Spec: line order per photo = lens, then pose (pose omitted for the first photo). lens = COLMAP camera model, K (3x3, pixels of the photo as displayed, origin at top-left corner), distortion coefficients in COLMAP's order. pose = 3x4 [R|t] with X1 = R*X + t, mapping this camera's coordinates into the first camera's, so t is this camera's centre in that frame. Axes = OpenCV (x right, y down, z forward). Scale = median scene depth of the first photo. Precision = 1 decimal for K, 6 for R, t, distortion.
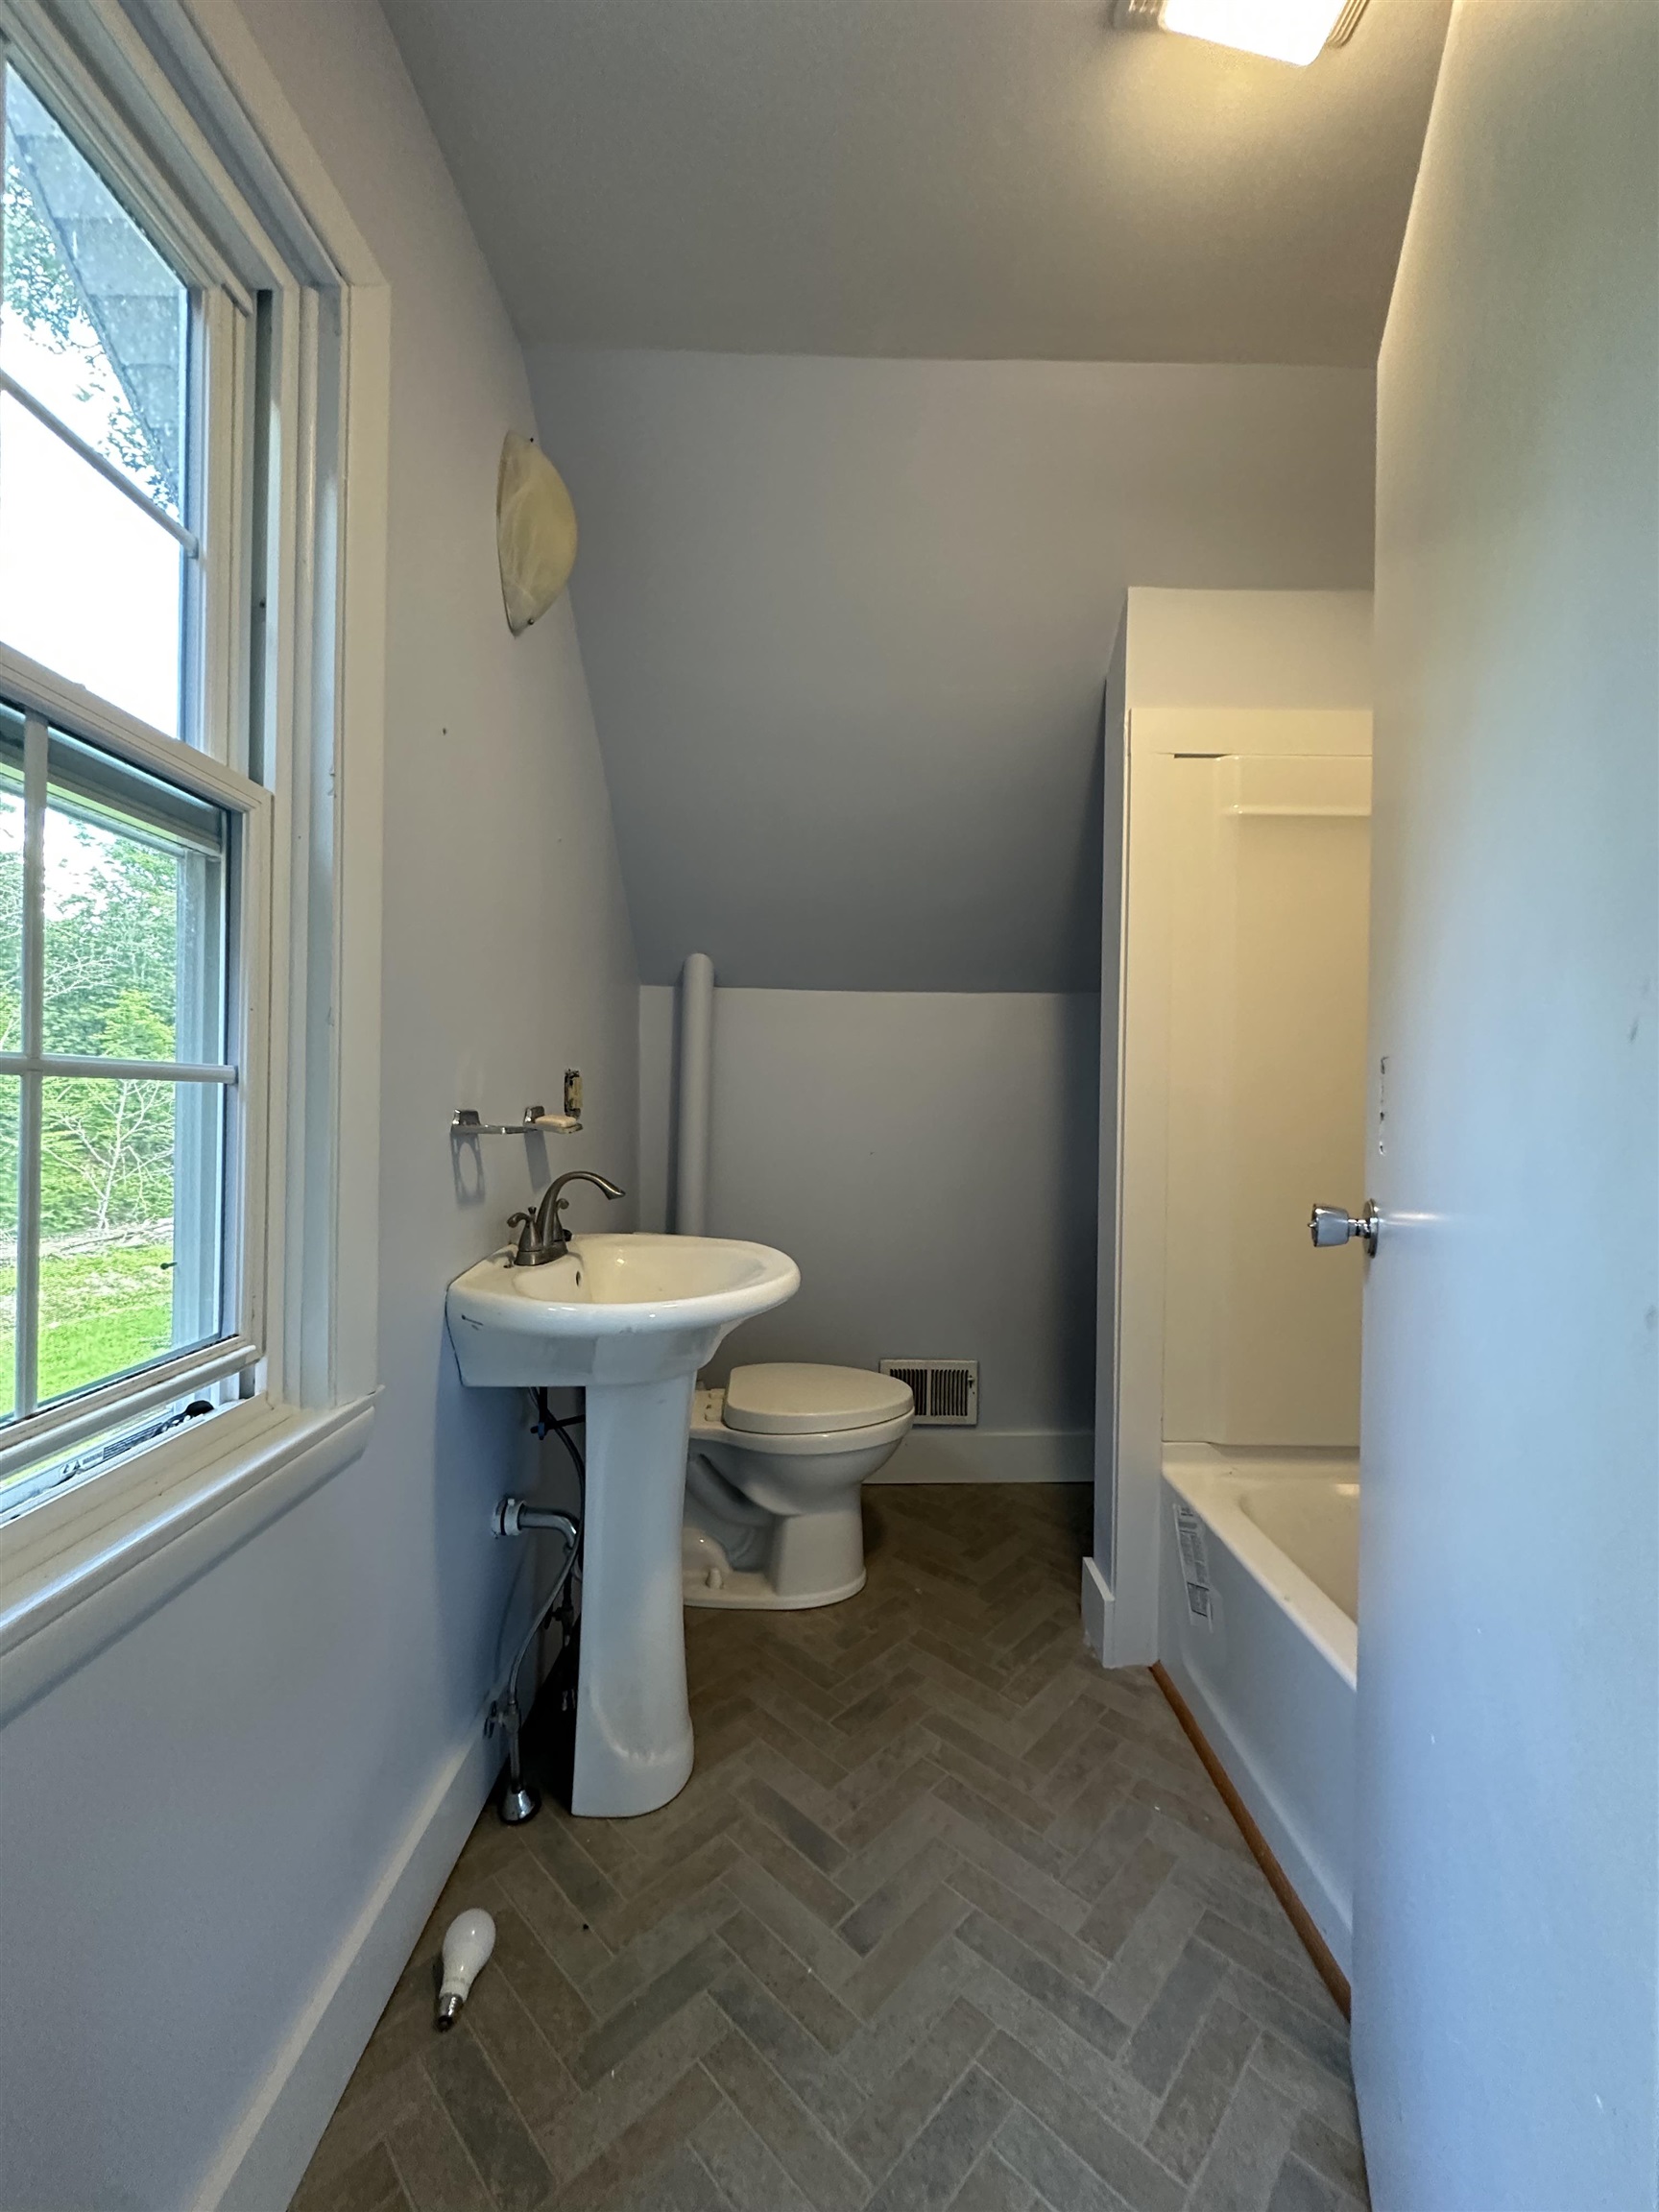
lens RADIAL K [[885.6, 0, 827.4], [0, 885.6, 1103.3], [0, 0, 1]] dist [-0.000762, 0.000238]
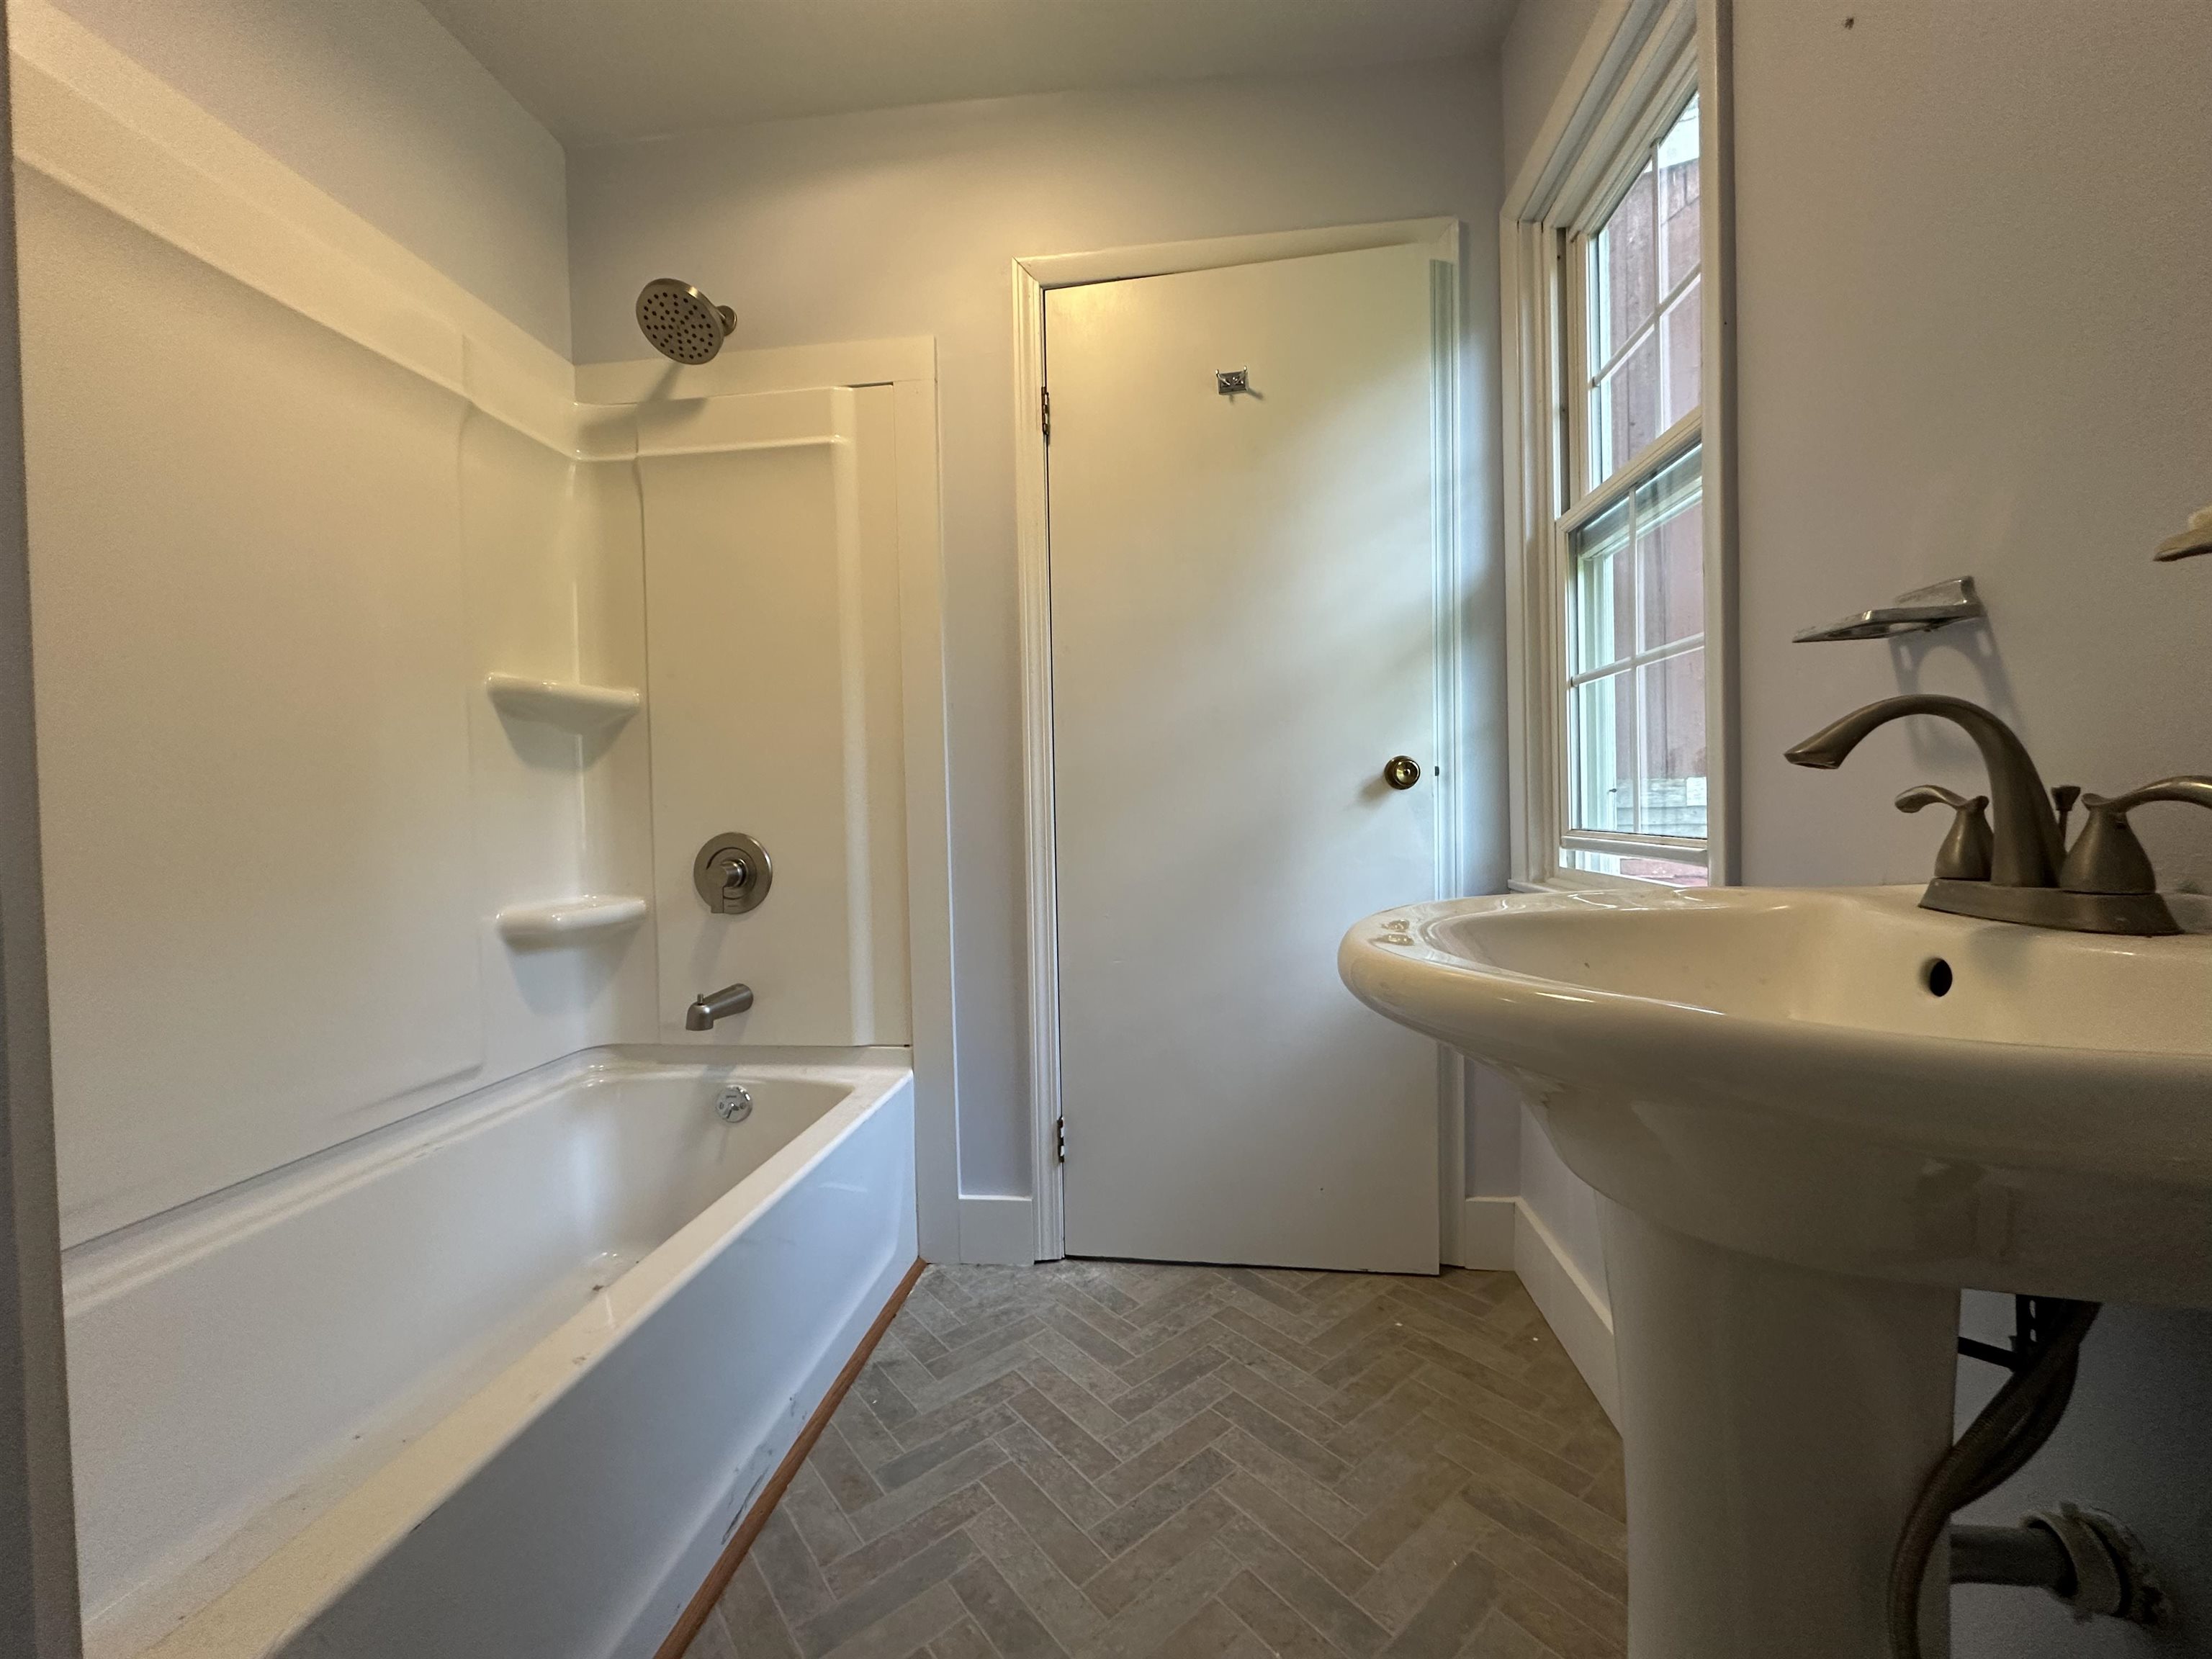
lens RADIAL K [[885.6, 0, 1110.4], [0, 885.6, 821.2], [0, 0, 1]] dist [-0.000762, 0.000238]
pose [[-0.992906, 0.012504, 0.118239, 0.030584], [0.015146, 0.999655, 0.021473, 0.164625], [-0.117930, 0.023111, -0.992753, 1.993245]]
